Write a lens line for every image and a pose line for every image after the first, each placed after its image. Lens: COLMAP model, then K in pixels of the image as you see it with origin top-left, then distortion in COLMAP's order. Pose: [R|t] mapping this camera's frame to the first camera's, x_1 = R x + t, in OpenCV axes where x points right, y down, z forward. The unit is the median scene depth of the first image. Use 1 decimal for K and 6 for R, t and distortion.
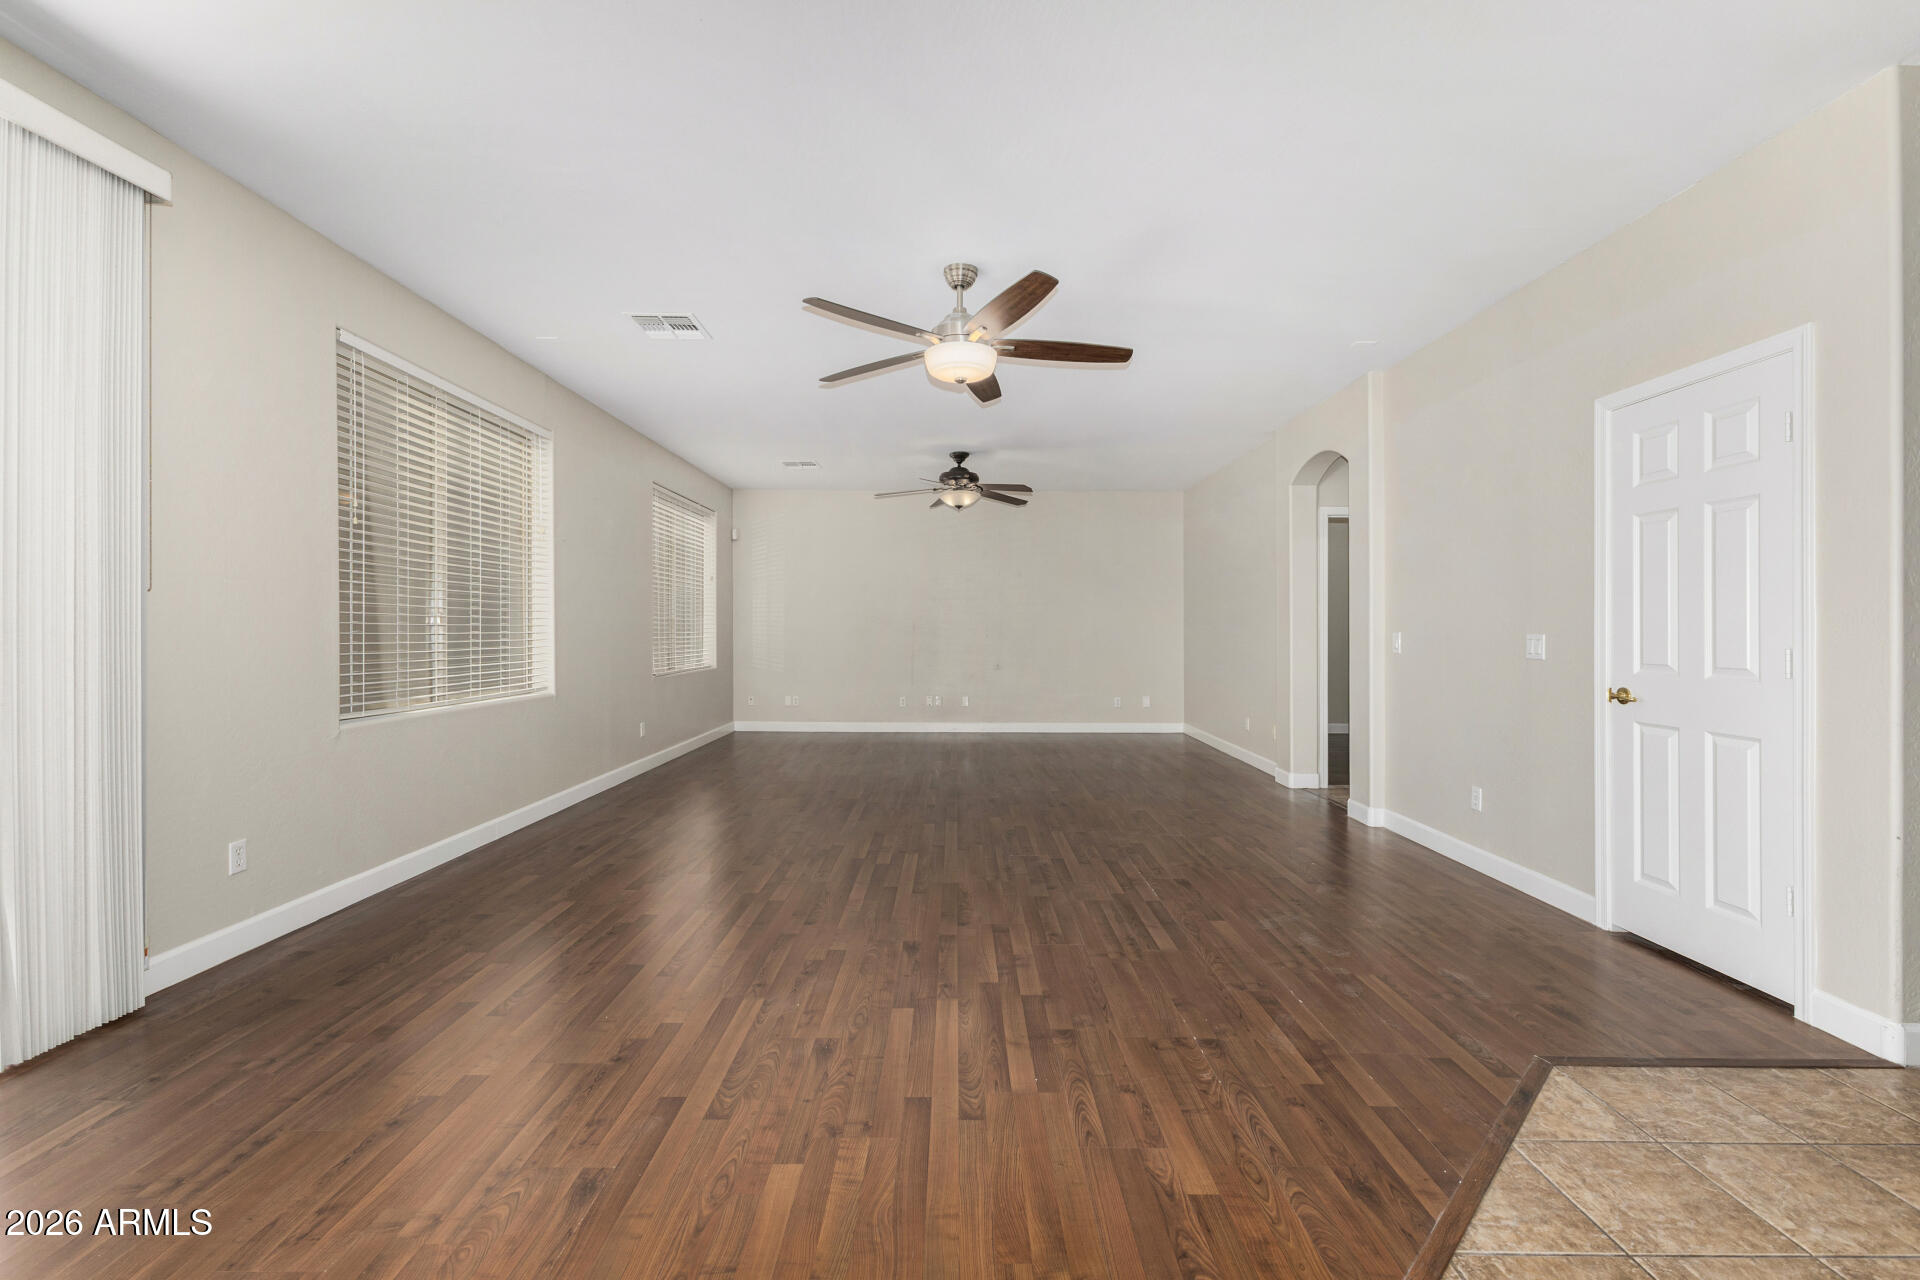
lens RADIAL K [[828.5, 0, 967.7], [0, 828.5, 622.7], [0, 0, 1]] dist [0.010174, -0.001177]
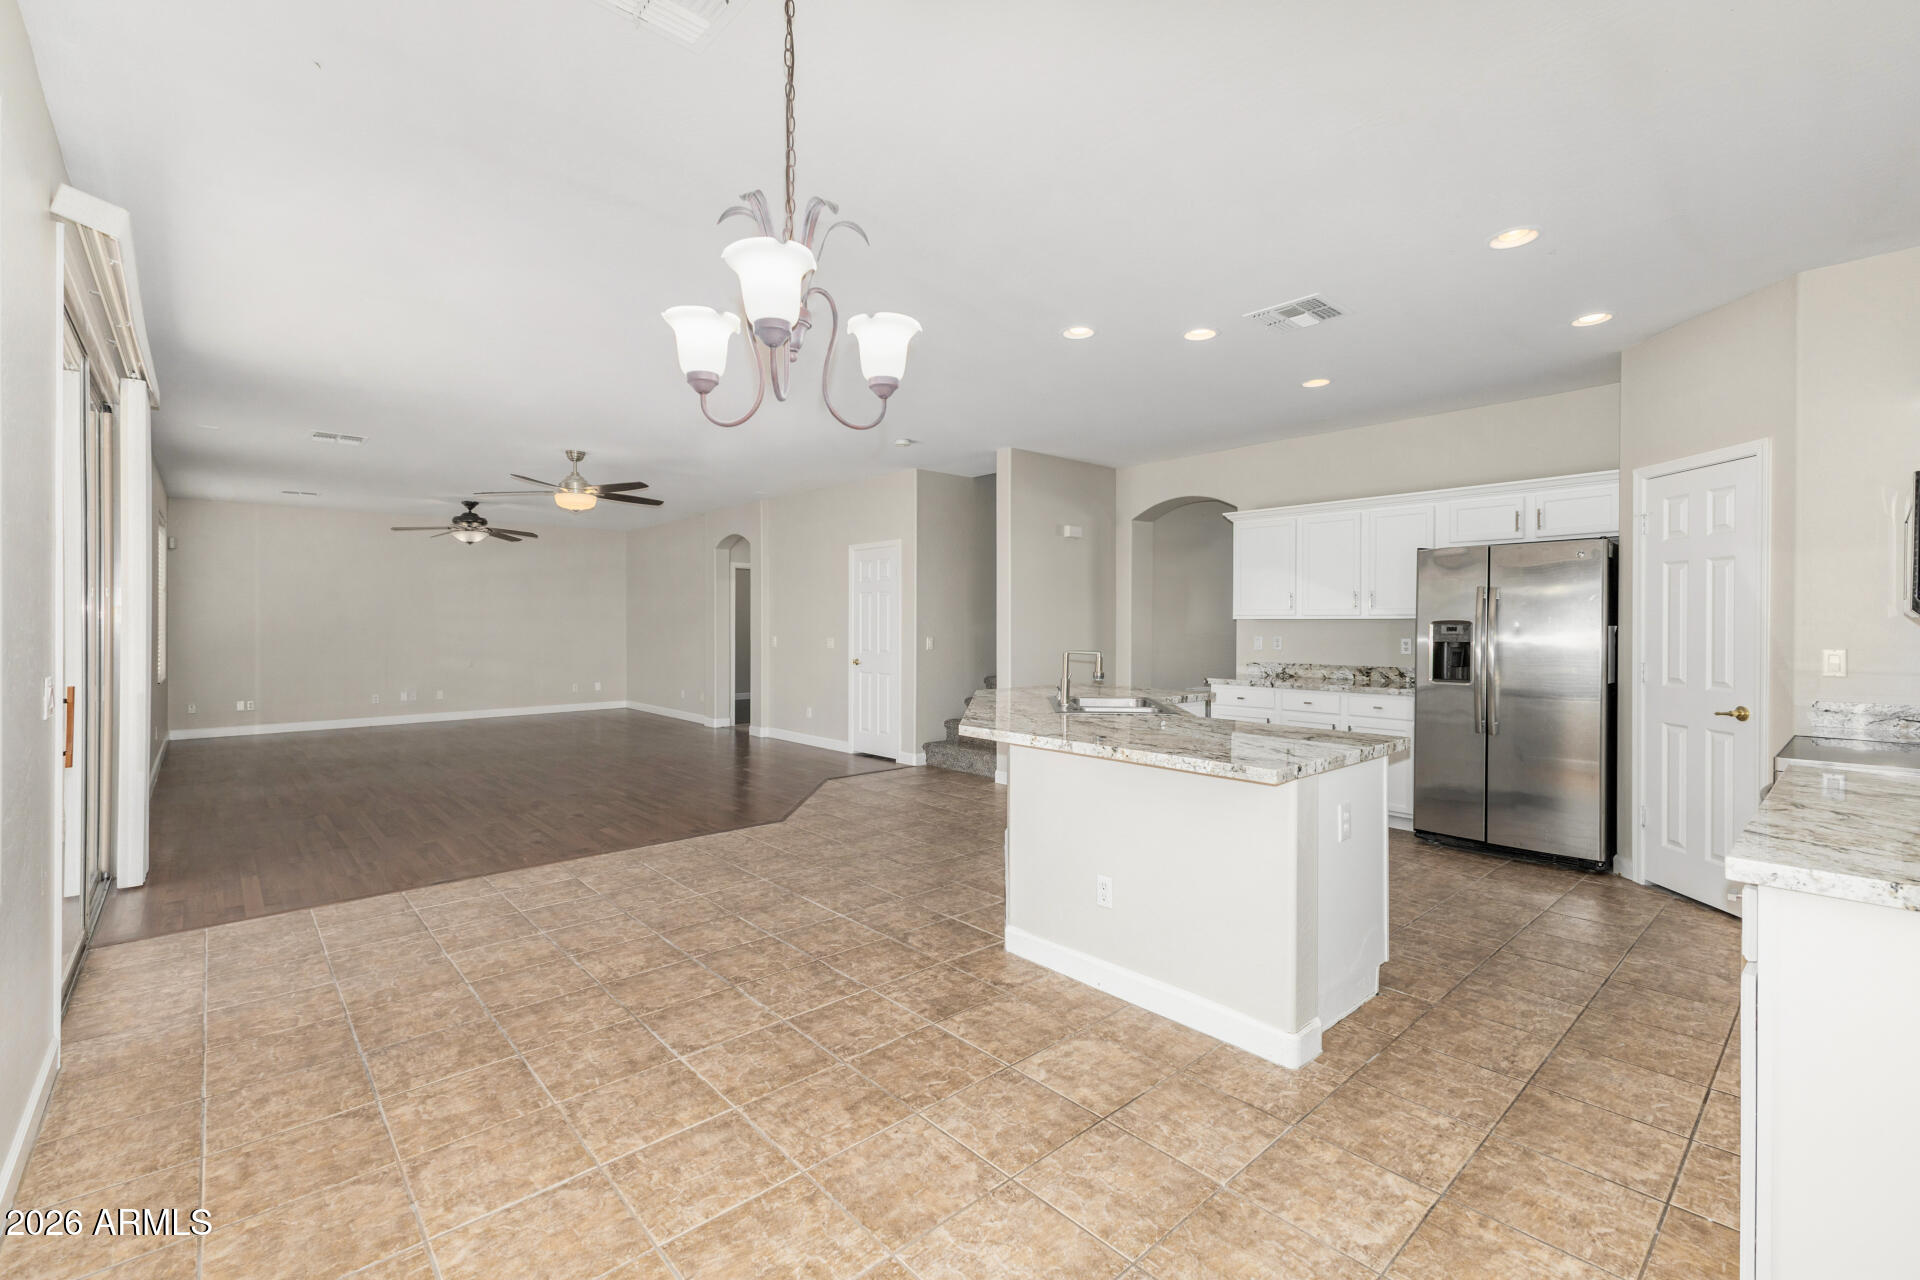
lens RADIAL K [[828.5, 0, 956.9], [0, 828.5, 630.2], [0, 0, 1]] dist [0.010174, -0.001177]
pose [[0.757167, -0.001432, 0.653219, -0.588496], [-0.002857, 0.999981, 0.005504, -0.023958], [-0.653215, -0.006034, 0.757149, -1.021786]]
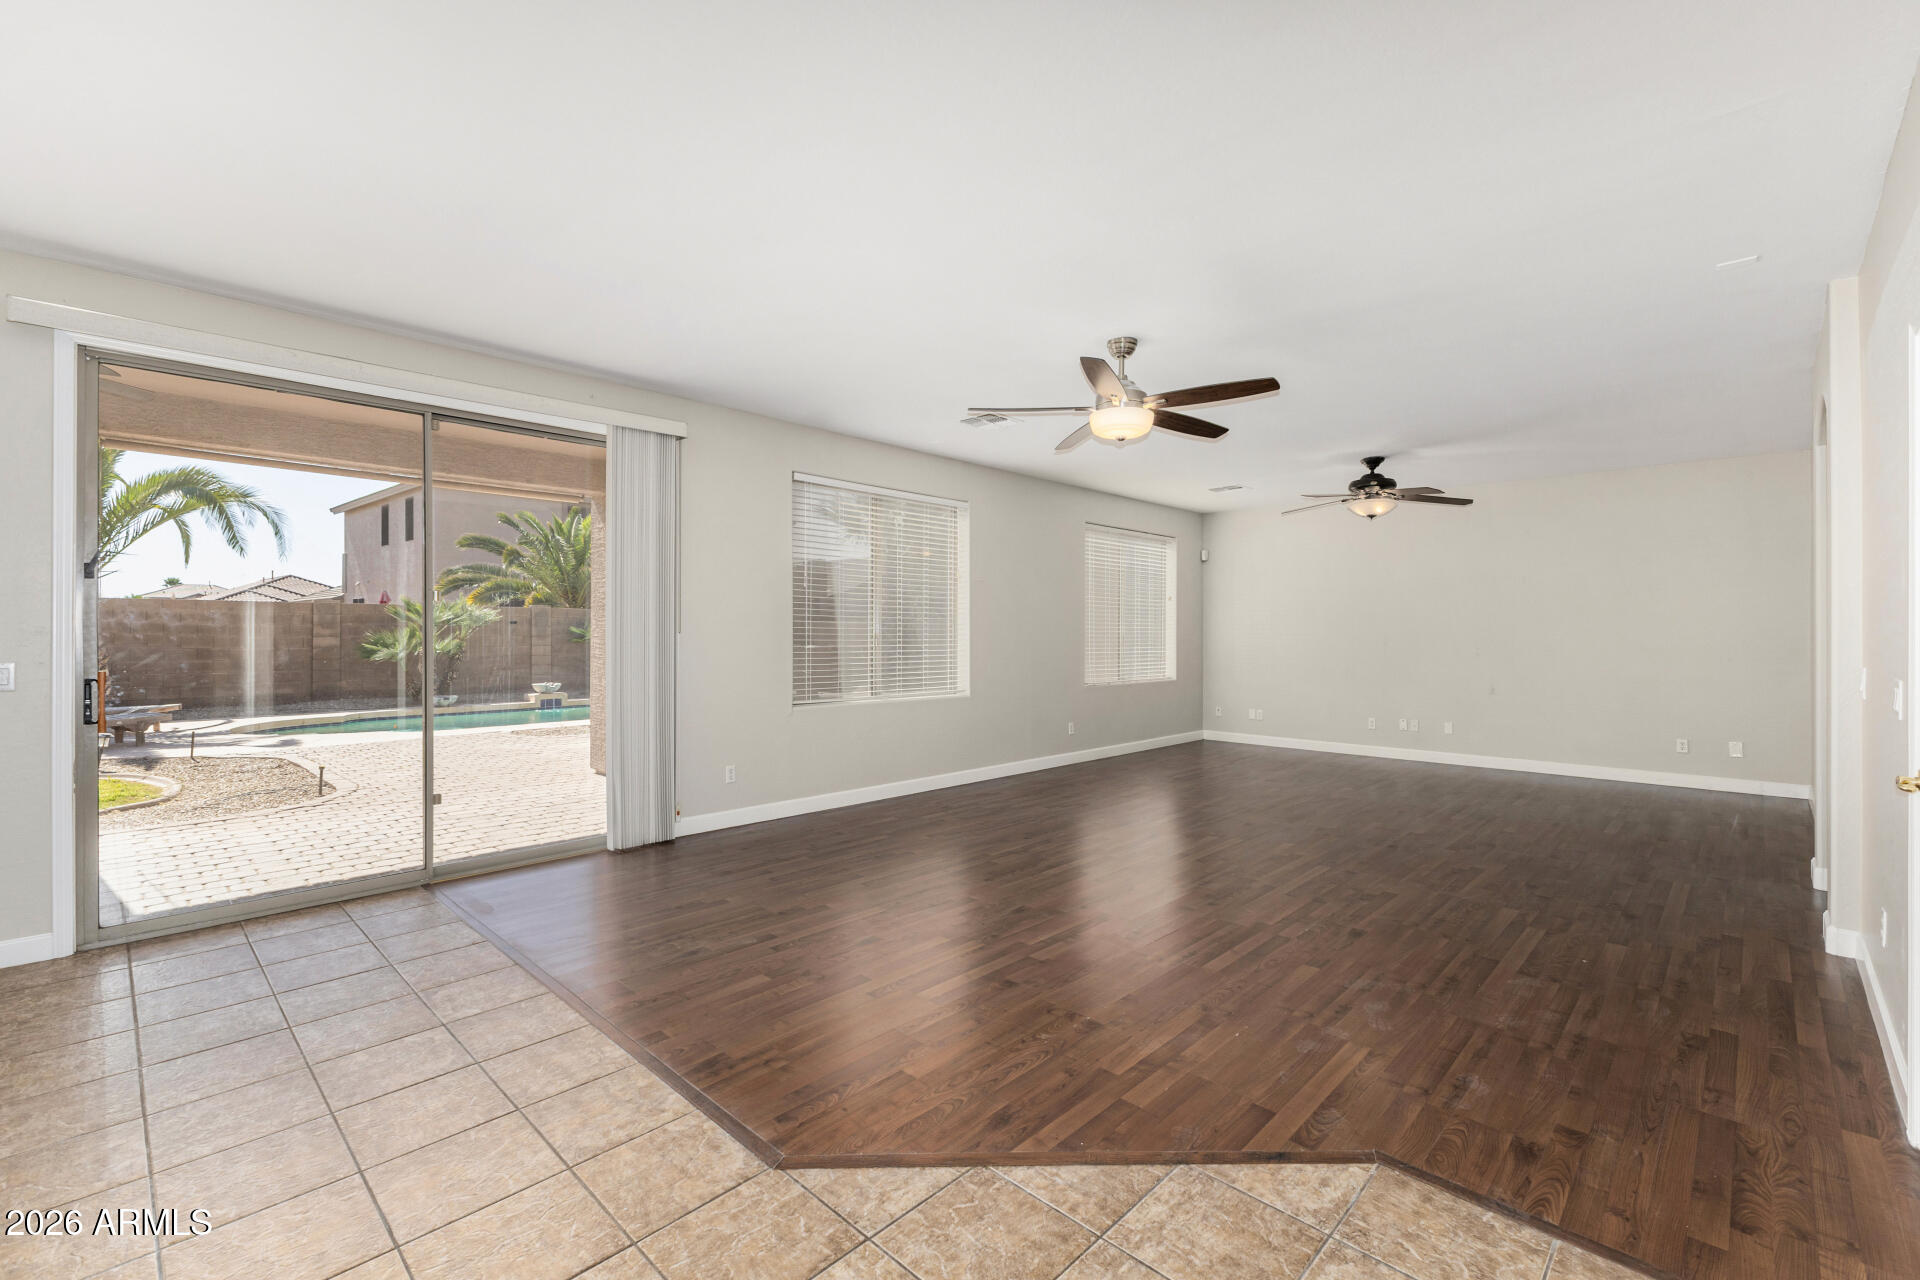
lens RADIAL K [[828.5, 0, 959.4], [0, 828.5, 630.4], [0, 0, 1]] dist [0.010174, -0.001177]
pose [[0.718667, -0.004162, -0.695342, 0.624457], [0.004943, 0.999987, -0.000877, -0.028505], [0.695337, -0.002807, 0.718679, 0.025126]]
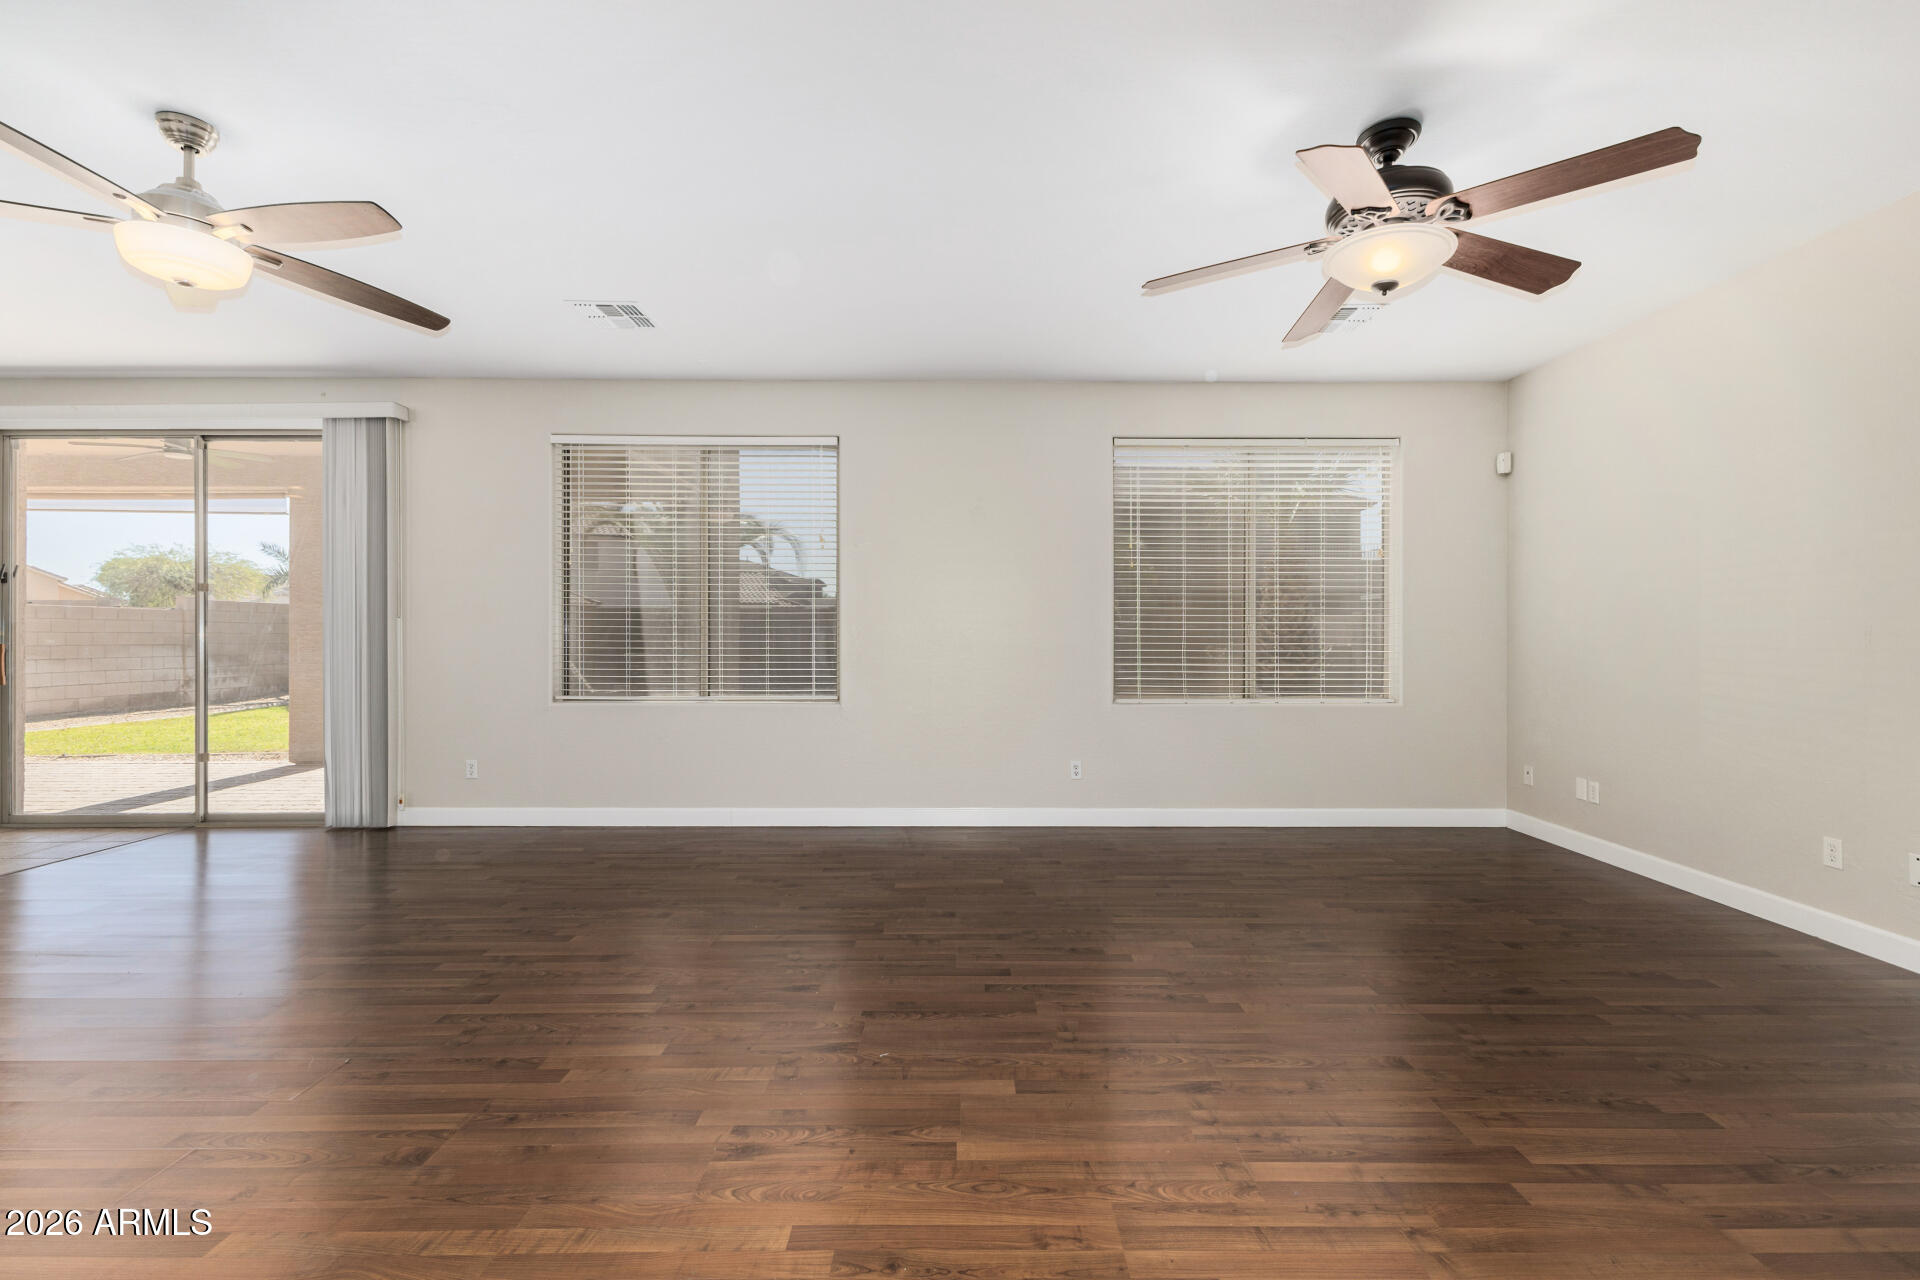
lens RADIAL K [[828.5, 0, 961.0], [0, 828.5, 647.6], [0, 0, 1]] dist [0.010174, -0.001177]
pose [[0.004840, 0.017569, -0.999834, 0.700940], [0.010527, 0.999789, 0.017619, 0.006626], [0.999933, -0.010611, 0.004654, 1.710701]]
